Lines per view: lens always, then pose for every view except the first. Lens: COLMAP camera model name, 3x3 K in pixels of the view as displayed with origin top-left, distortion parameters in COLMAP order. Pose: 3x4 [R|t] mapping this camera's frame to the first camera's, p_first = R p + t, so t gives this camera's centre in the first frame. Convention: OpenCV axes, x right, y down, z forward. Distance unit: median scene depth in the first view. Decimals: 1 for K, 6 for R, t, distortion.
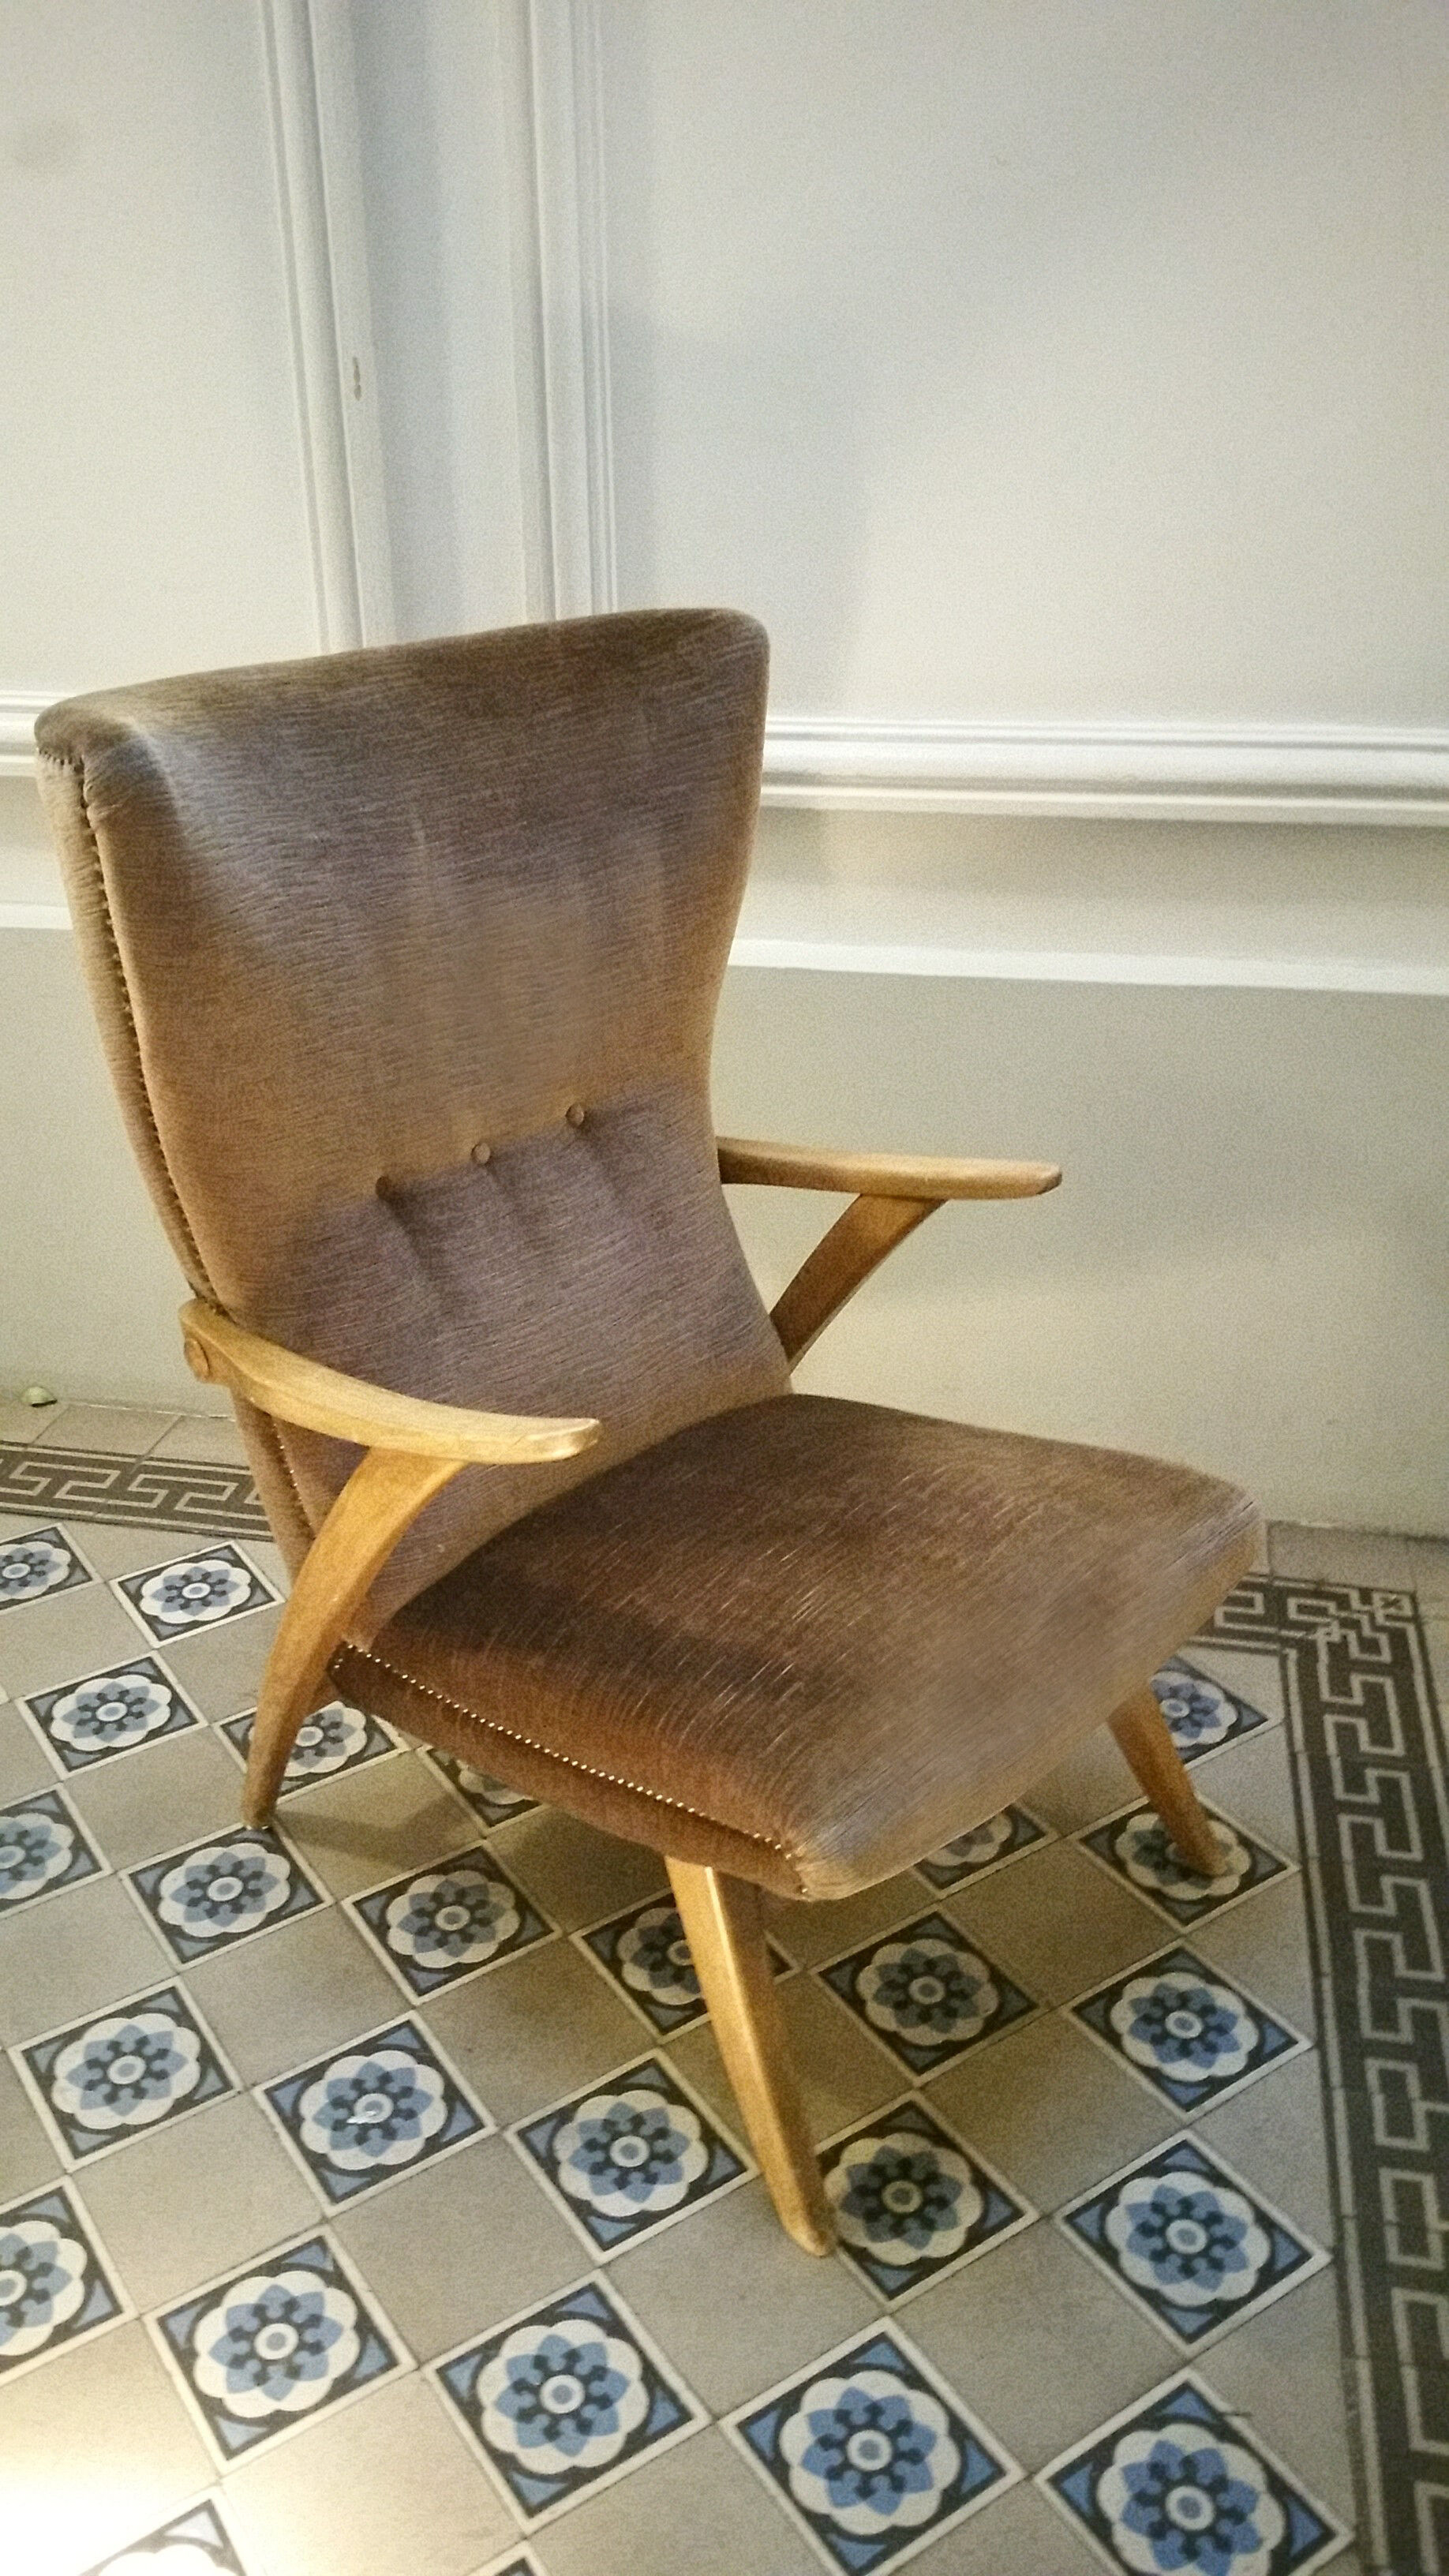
lens RADIAL K [[2182.2, 0, 704.0], [0, 2182.2, 1288.6], [0, 0, 1]] dist [0.126290, -0.262153]
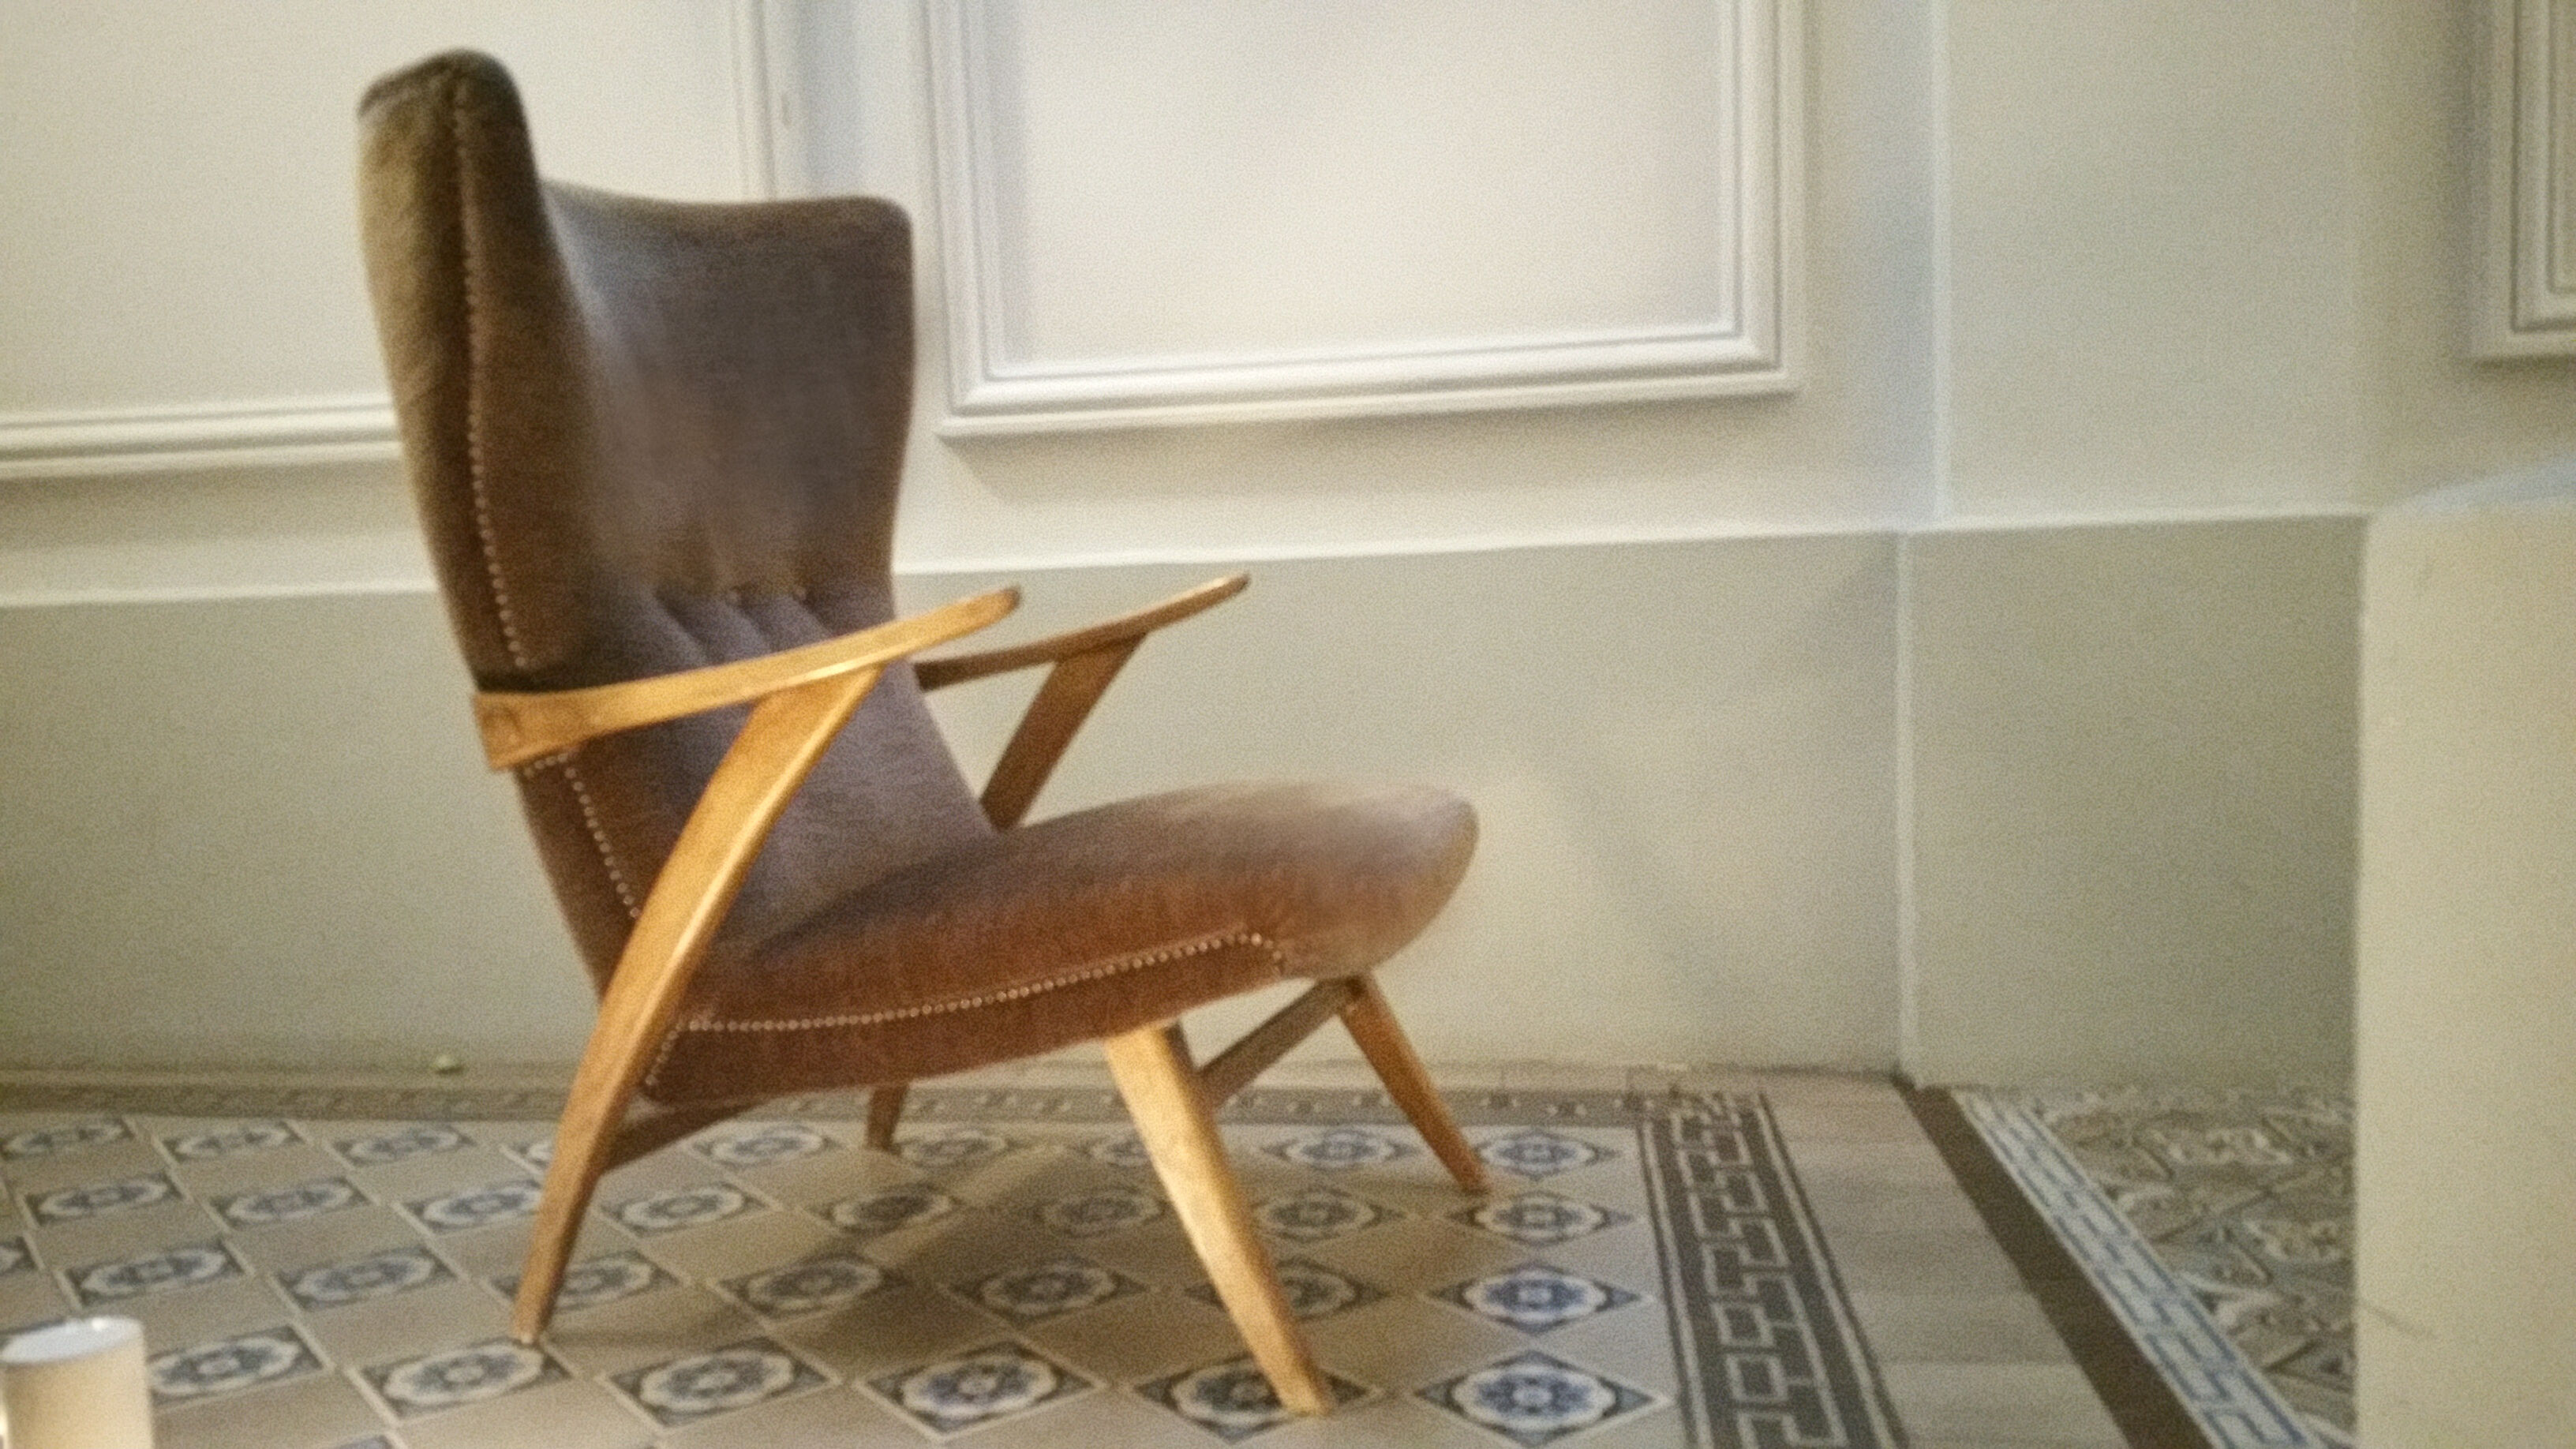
lens RADIAL K [[2171.1, 0, 1288.0], [0, 2171.1, 724.5], [0, 0, 1]] dist [0.128904, -0.281994]
pose [[0.998135, -0.032194, 0.051865, 0.062599], [0.050498, 0.912829, -0.405208, 0.514642], [-0.034299, 0.407072, 0.912752, -0.021525]]
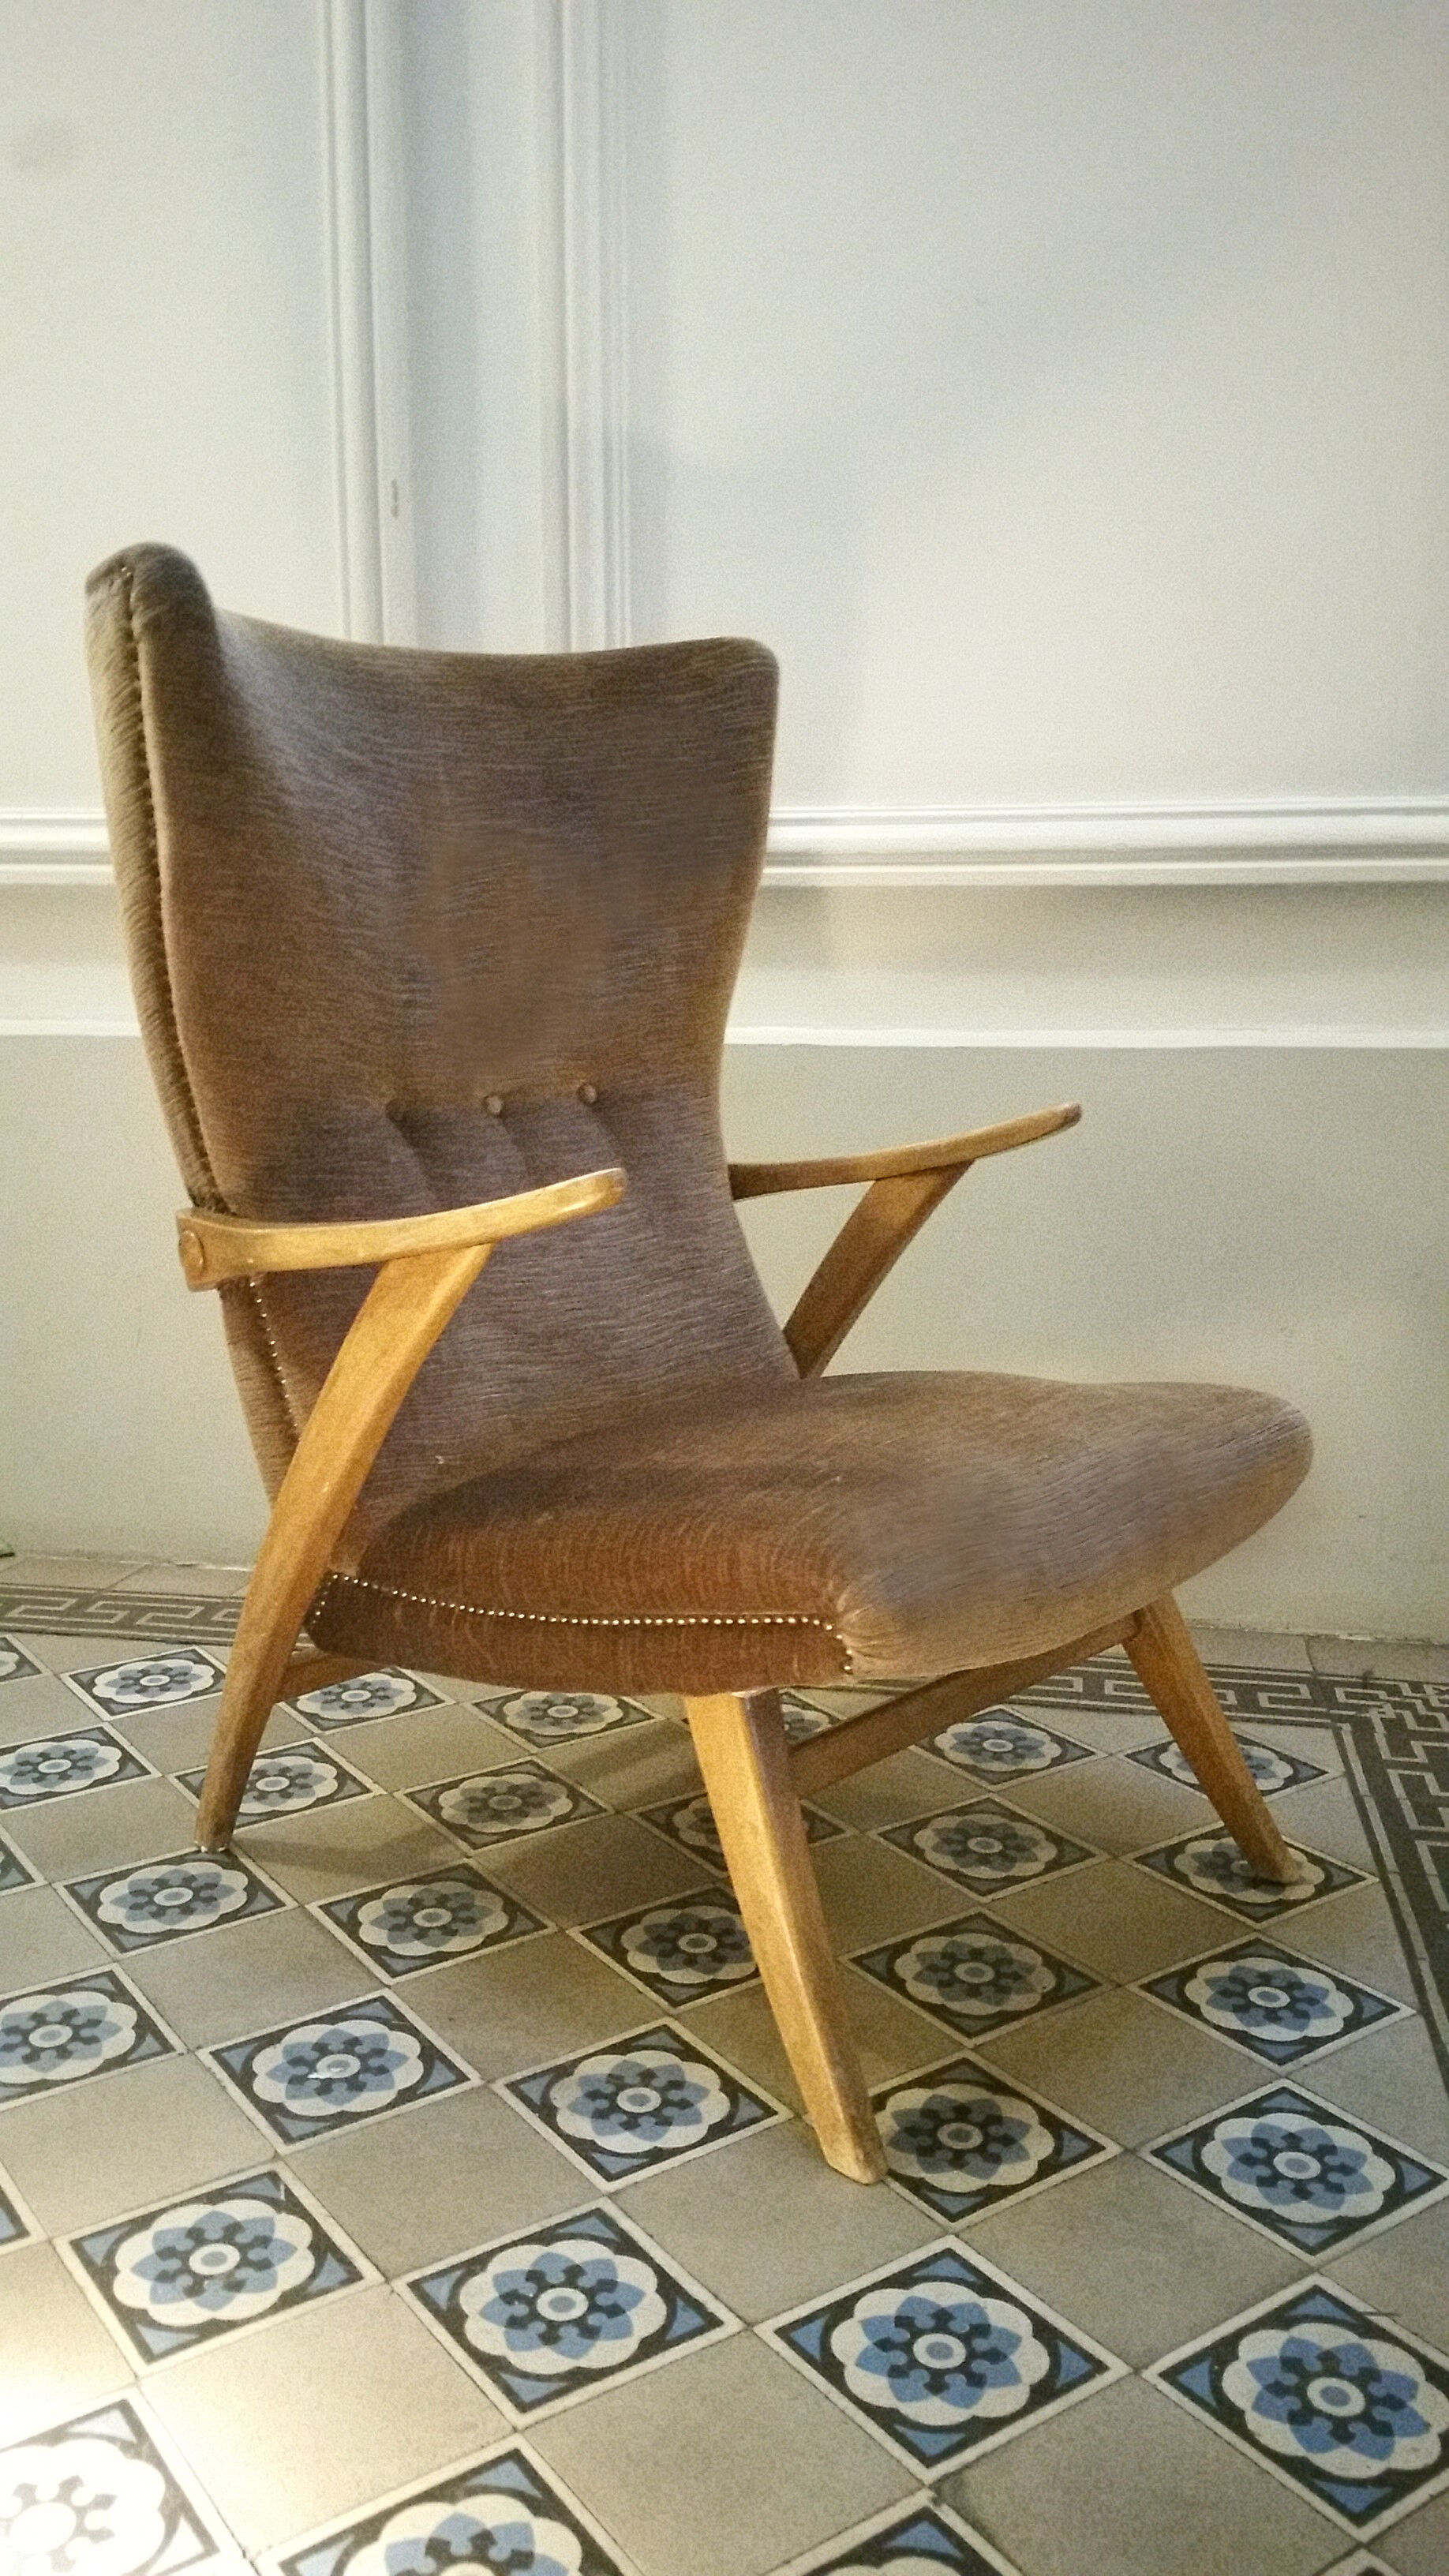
lens RADIAL K [[2171.1, 0, 724.5], [0, 2171.1, 1288.0], [0, 0, 1]] dist [0.128904, -0.281994]
pose [[0.999604, 0.007482, 0.027124, -0.025364], [0.000946, 0.954511, -0.298175, 0.337142], [-0.028122, 0.298083, 0.954126, 0.093550]]
